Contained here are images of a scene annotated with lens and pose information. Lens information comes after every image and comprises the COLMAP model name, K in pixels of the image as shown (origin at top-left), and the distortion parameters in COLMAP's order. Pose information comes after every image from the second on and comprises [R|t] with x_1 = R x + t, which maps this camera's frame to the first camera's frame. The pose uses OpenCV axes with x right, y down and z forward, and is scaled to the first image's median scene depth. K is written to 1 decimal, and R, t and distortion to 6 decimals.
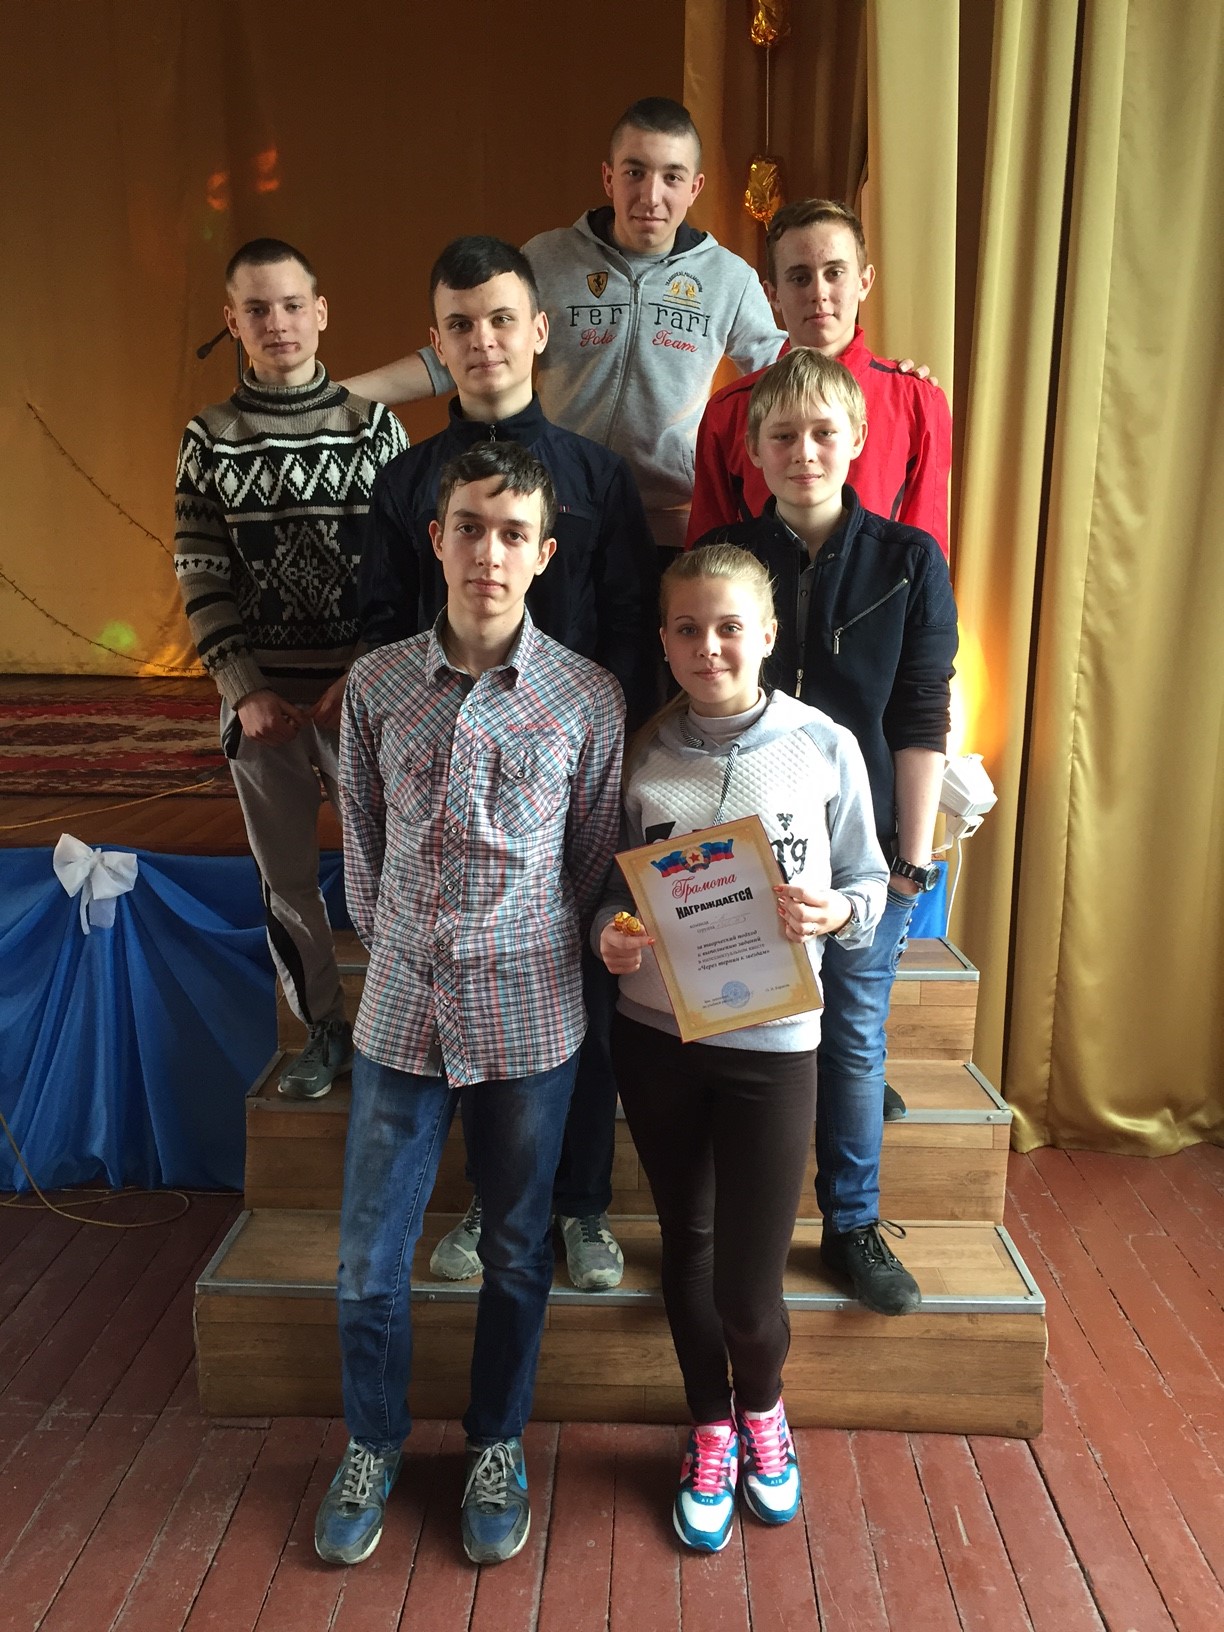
lens RADIAL K [[1407.0, 0, 613.2], [0, 1407.0, 822.4], [0, 0, 1]] dist [0.072330, -0.092948]
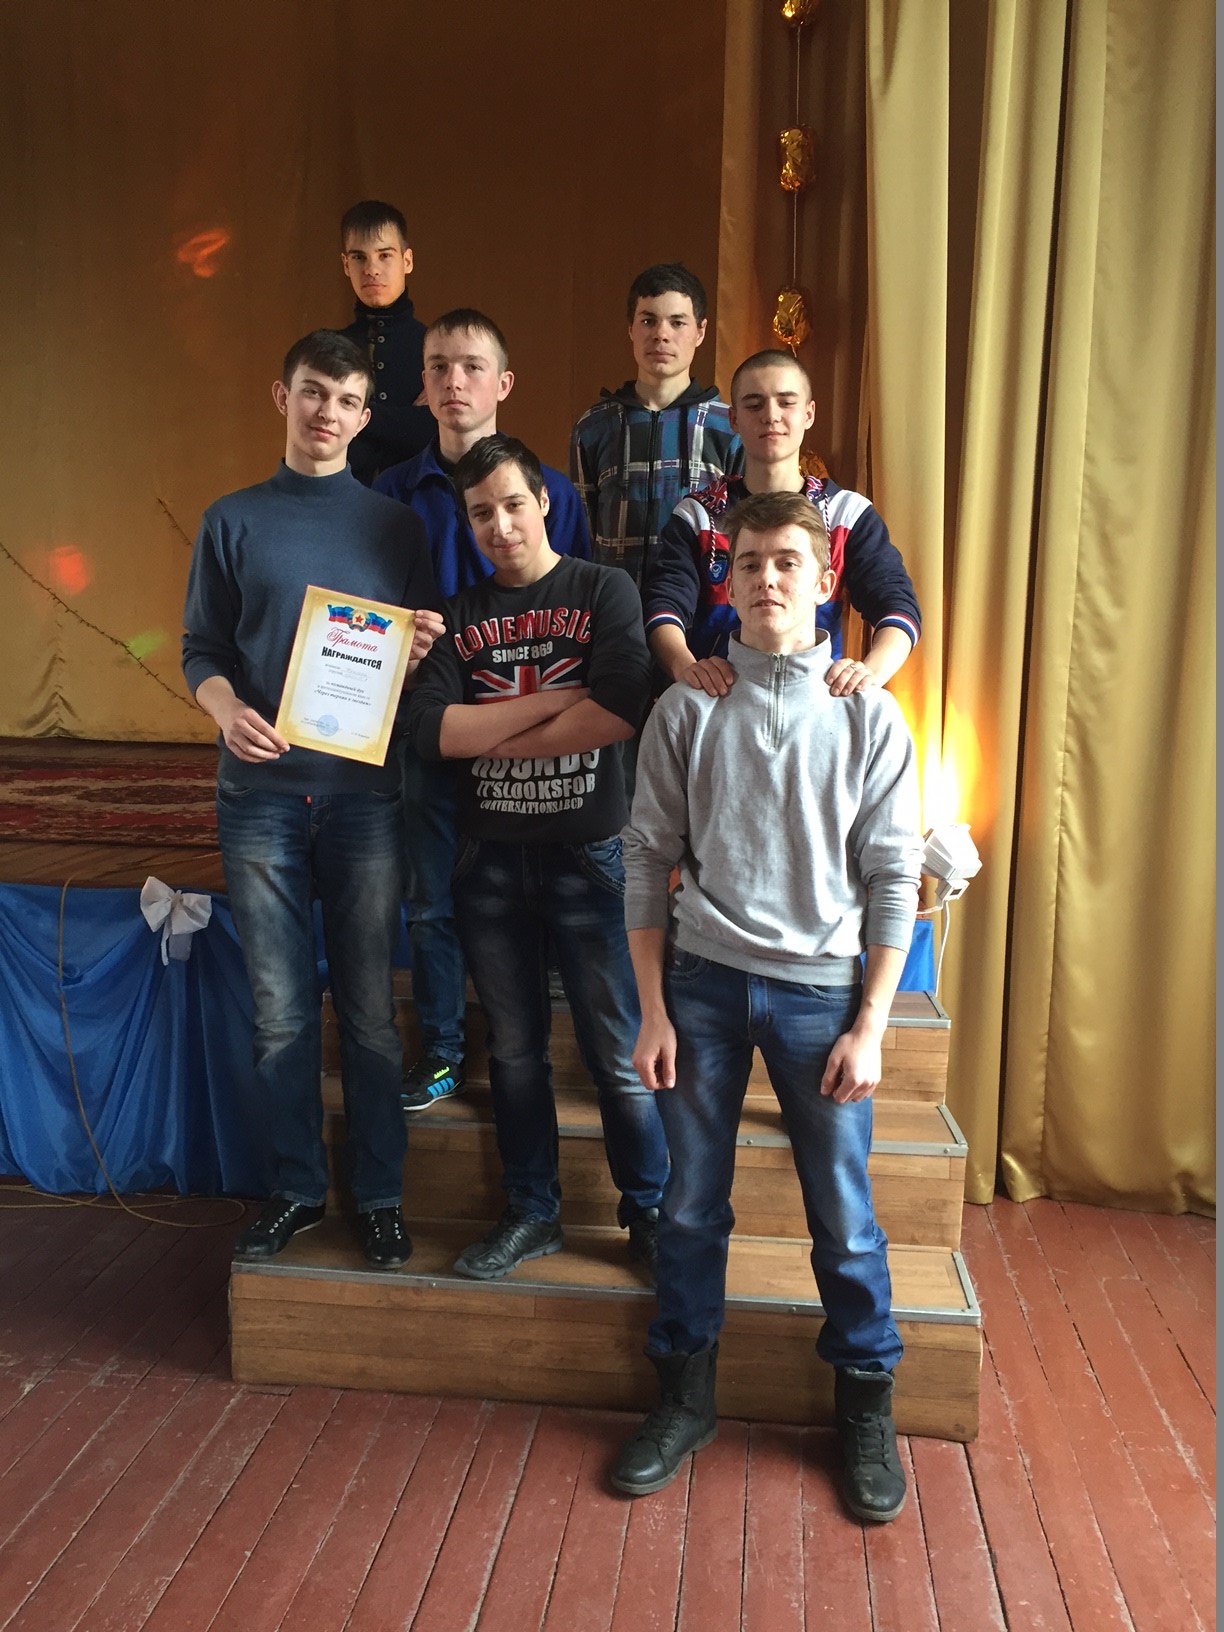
lens RADIAL K [[1407.0, 0, 613.2], [0, 1407.0, 822.4], [0, 0, 1]] dist [0.072330, -0.092948]
pose [[0.996231, 0.020783, -0.084216, 0.084287], [-0.025569, 0.998094, -0.056159, 0.020195], [0.082888, 0.058101, 0.994864, -0.113498]]
